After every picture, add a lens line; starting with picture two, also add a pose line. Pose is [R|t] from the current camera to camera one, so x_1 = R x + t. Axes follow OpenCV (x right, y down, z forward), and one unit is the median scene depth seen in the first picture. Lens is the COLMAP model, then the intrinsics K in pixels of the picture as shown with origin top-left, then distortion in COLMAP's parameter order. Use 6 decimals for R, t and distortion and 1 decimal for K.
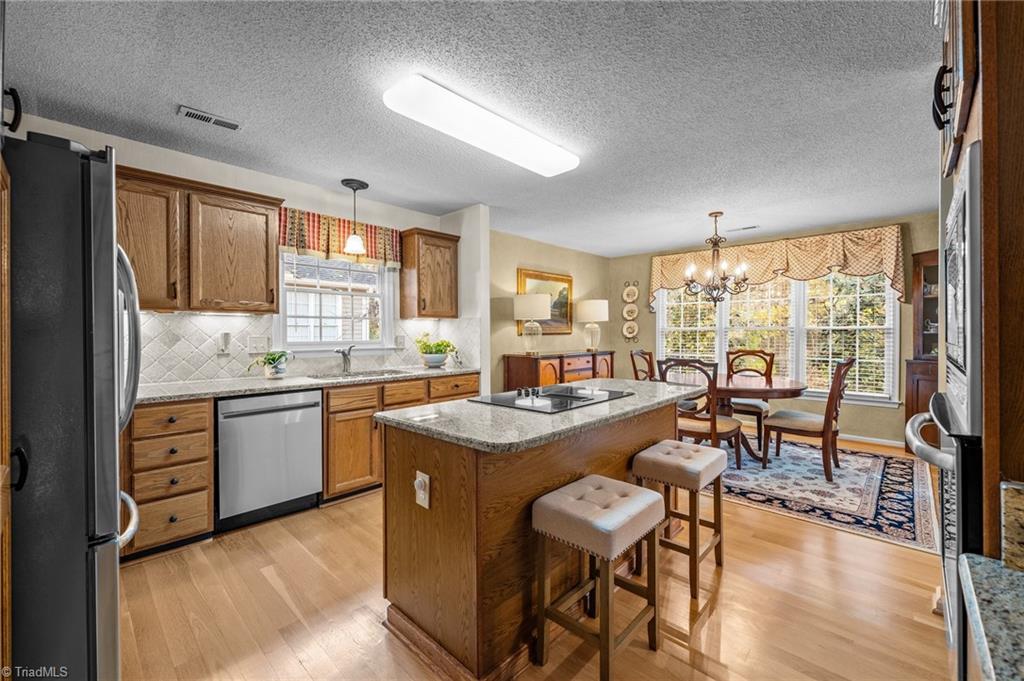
lens RADIAL K [[419.5, 0, 511.2], [0, 419.5, 335.1], [0, 0, 1]] dist [0.003972, -0.000040]
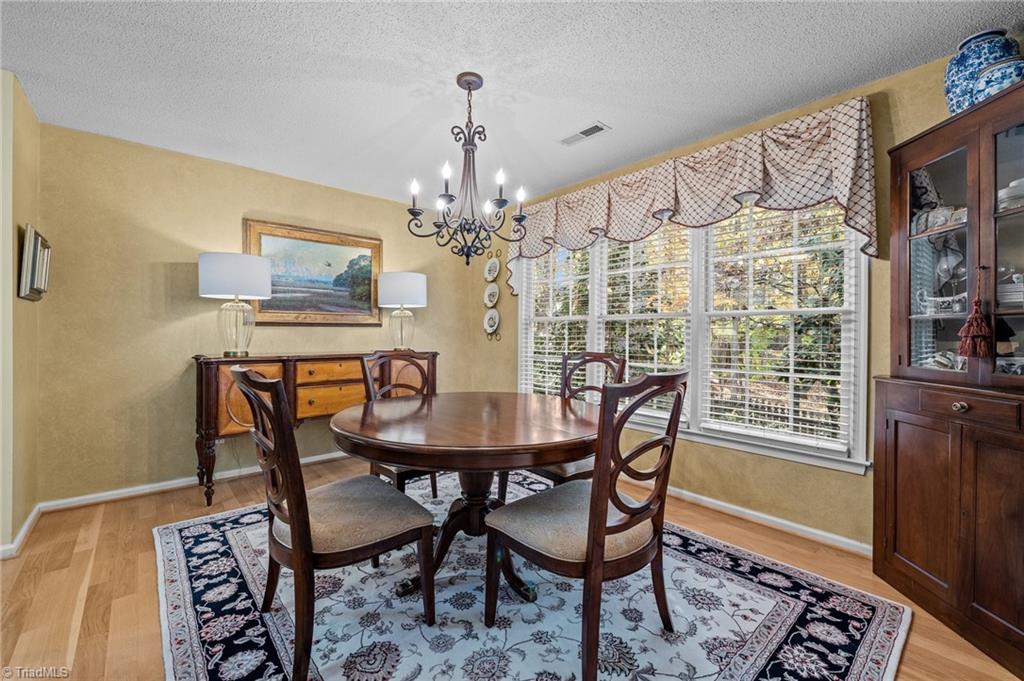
lens RADIAL K [[422.2, 0, 511.6], [0, 422.2, 334.1], [0, 0, 1]] dist [-0.000514, -0.000268]
pose [[0.995747, 0.007388, -0.091836, 0.463520], [-0.007952, 0.999952, -0.005782, 0.013901], [0.091789, 0.006488, 0.995757, 0.396761]]
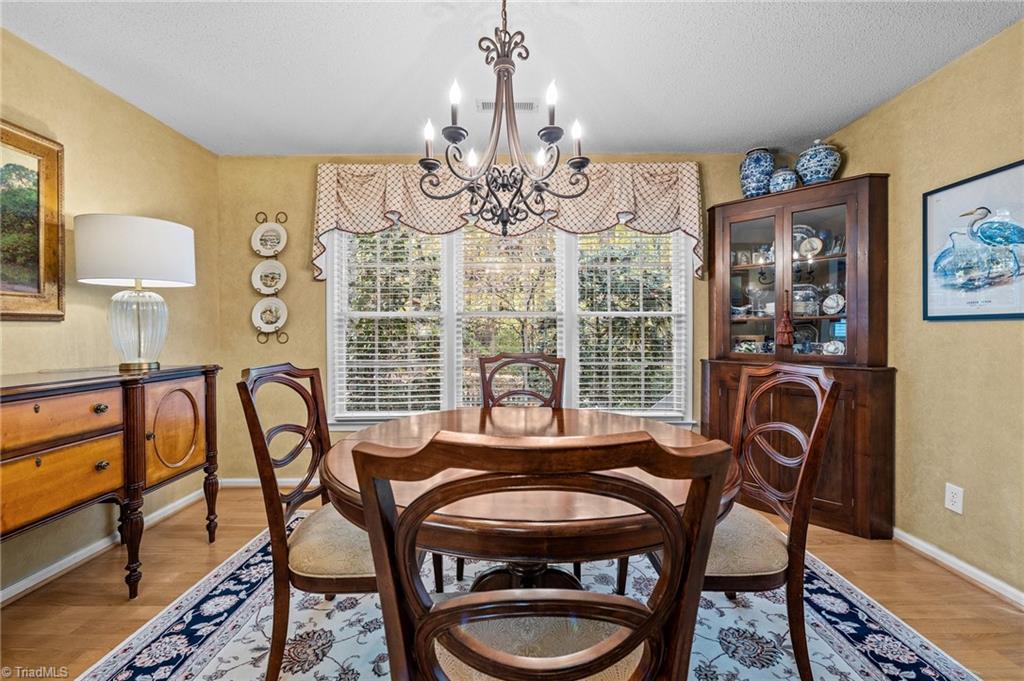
lens RADIAL K [[418.0, 0, 511.4], [0, 418.0, 335.8], [0, 0, 1]] dist [0.000169, 0.000193]
pose [[0.726221, -0.005952, 0.687436, 0.195697], [0.006013, 0.999979, 0.002306, 0.012475], [-0.687436, 0.002458, 0.726241, 0.586719]]
